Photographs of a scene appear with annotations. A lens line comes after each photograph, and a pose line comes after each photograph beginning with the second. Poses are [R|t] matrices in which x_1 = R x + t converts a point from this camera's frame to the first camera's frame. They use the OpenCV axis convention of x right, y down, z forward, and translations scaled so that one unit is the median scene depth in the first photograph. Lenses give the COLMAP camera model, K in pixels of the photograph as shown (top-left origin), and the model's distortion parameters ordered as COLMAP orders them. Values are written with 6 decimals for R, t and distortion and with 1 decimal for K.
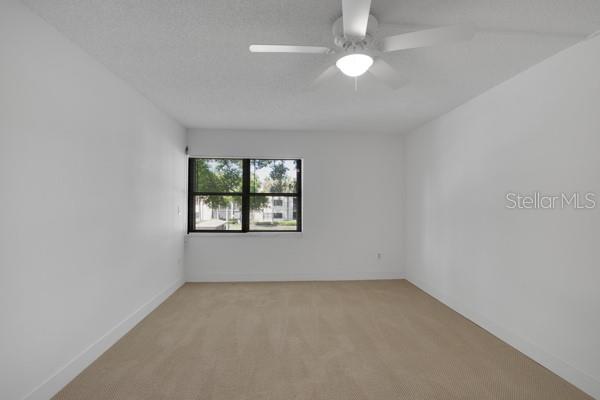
lens RADIAL K [[277.6, 0, 297.6], [0, 277.6, 198.6], [0, 0, 1]] dist [-0.027129, 0.000273]
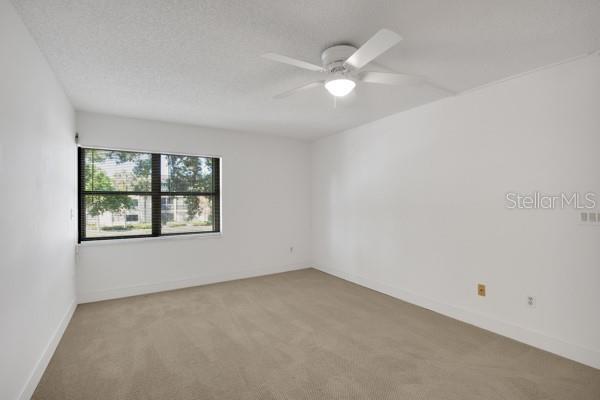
lens RADIAL K [[277.6, 0, 297.6], [0, 277.6, 198.6], [0, 0, 1]] dist [-0.027129, 0.000273]
pose [[0.877647, -0.006922, 0.479257, -0.216259], [0.005215, 0.999974, 0.004892, -0.001491], [-0.479279, -0.001794, 0.877661, 0.010524]]
